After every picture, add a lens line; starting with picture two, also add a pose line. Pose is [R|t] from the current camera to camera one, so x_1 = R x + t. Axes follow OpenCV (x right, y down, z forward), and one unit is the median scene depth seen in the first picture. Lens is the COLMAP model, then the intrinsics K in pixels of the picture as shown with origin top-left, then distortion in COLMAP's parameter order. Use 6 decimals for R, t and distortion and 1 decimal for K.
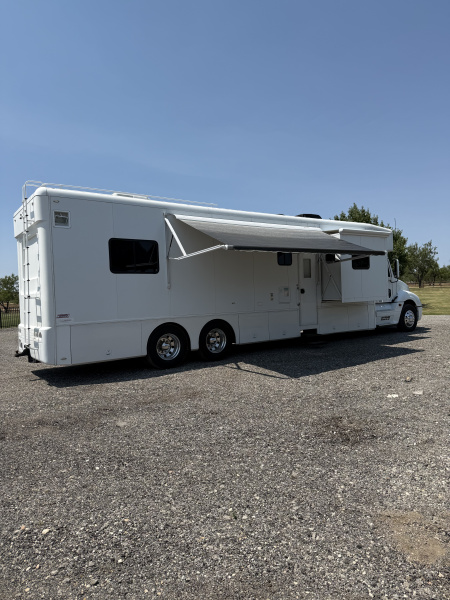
lens RADIAL K [[424.5, 0, 227.7], [0, 424.5, 300.1], [0, 0, 1]] dist [0.151187, -0.279040]
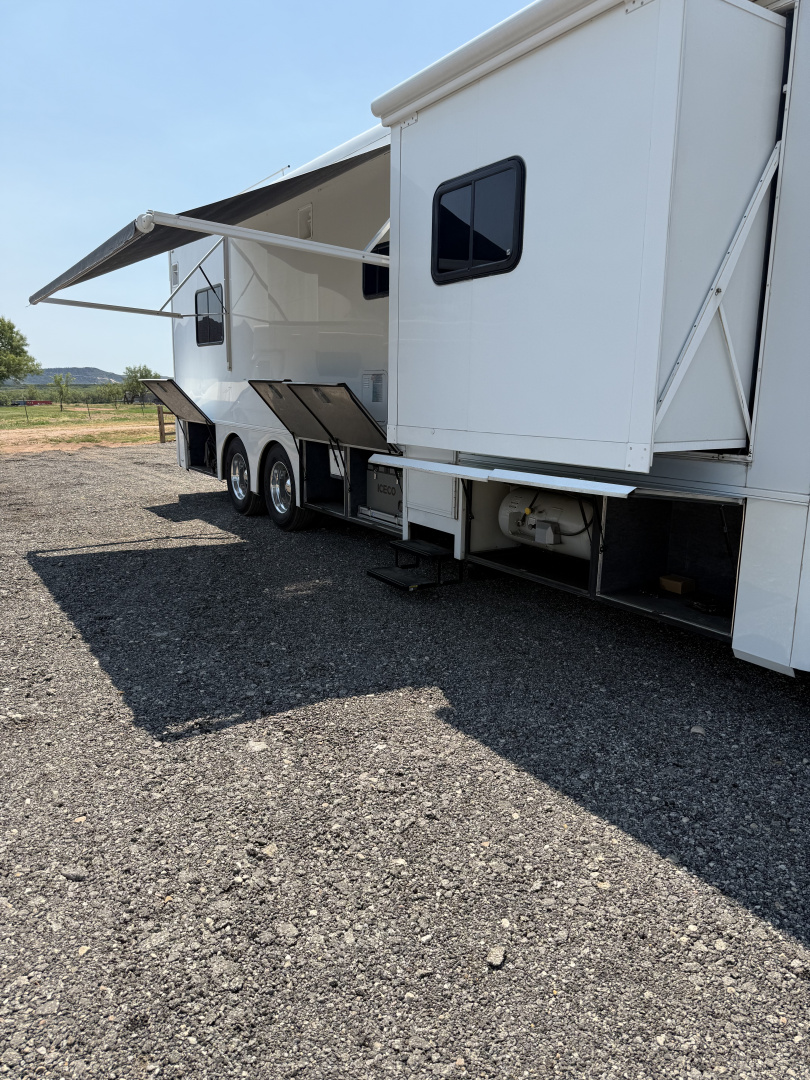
lens RADIAL K [[764.0, 0, 409.9], [0, 764.0, 540.2], [0, 0, 1]] dist [0.151187, -0.279040]
pose [[-0.067850, 0.201513, -0.977133, 0.634659], [-0.058280, 0.976917, 0.205516, -0.024039], [0.995992, 0.070892, -0.054540, 0.947786]]
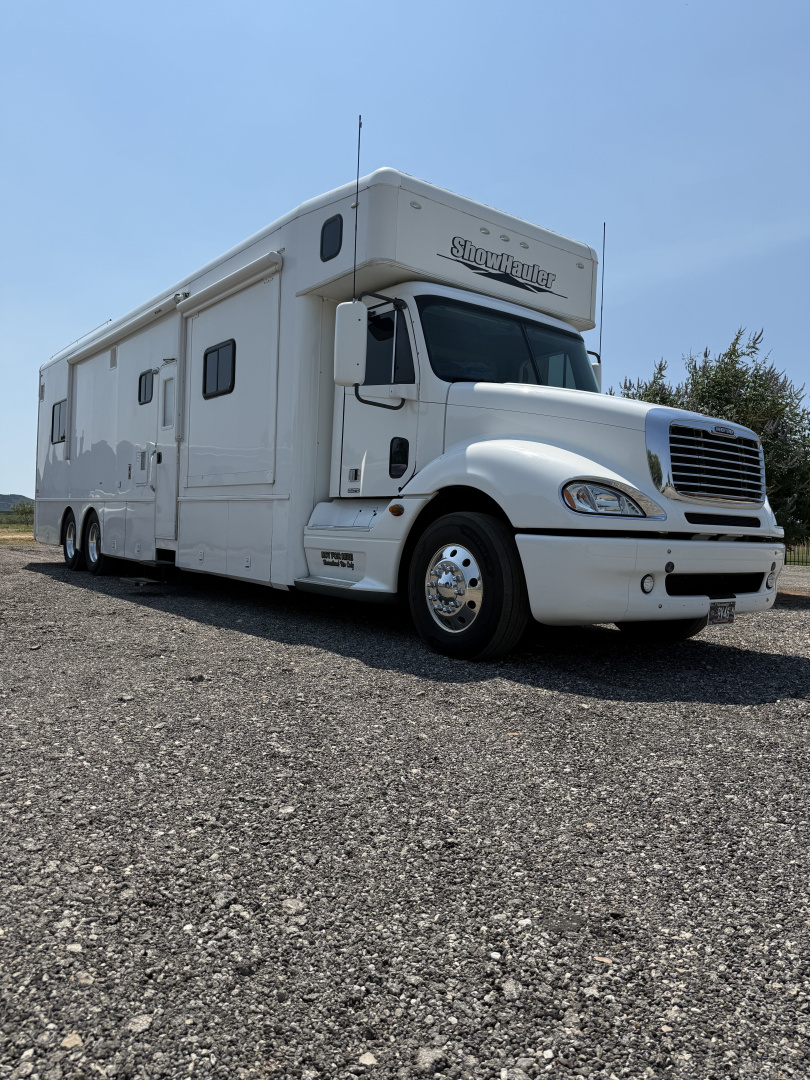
lens RADIAL K [[764.0, 0, 409.9], [0, 764.0, 540.2], [0, 0, 1]] dist [0.151187, -0.279040]
pose [[0.016705, 0.030137, -0.999406, 0.884637], [-0.080932, 0.996307, 0.028691, 0.017024], [0.996580, 0.080405, 0.019082, 1.141876]]
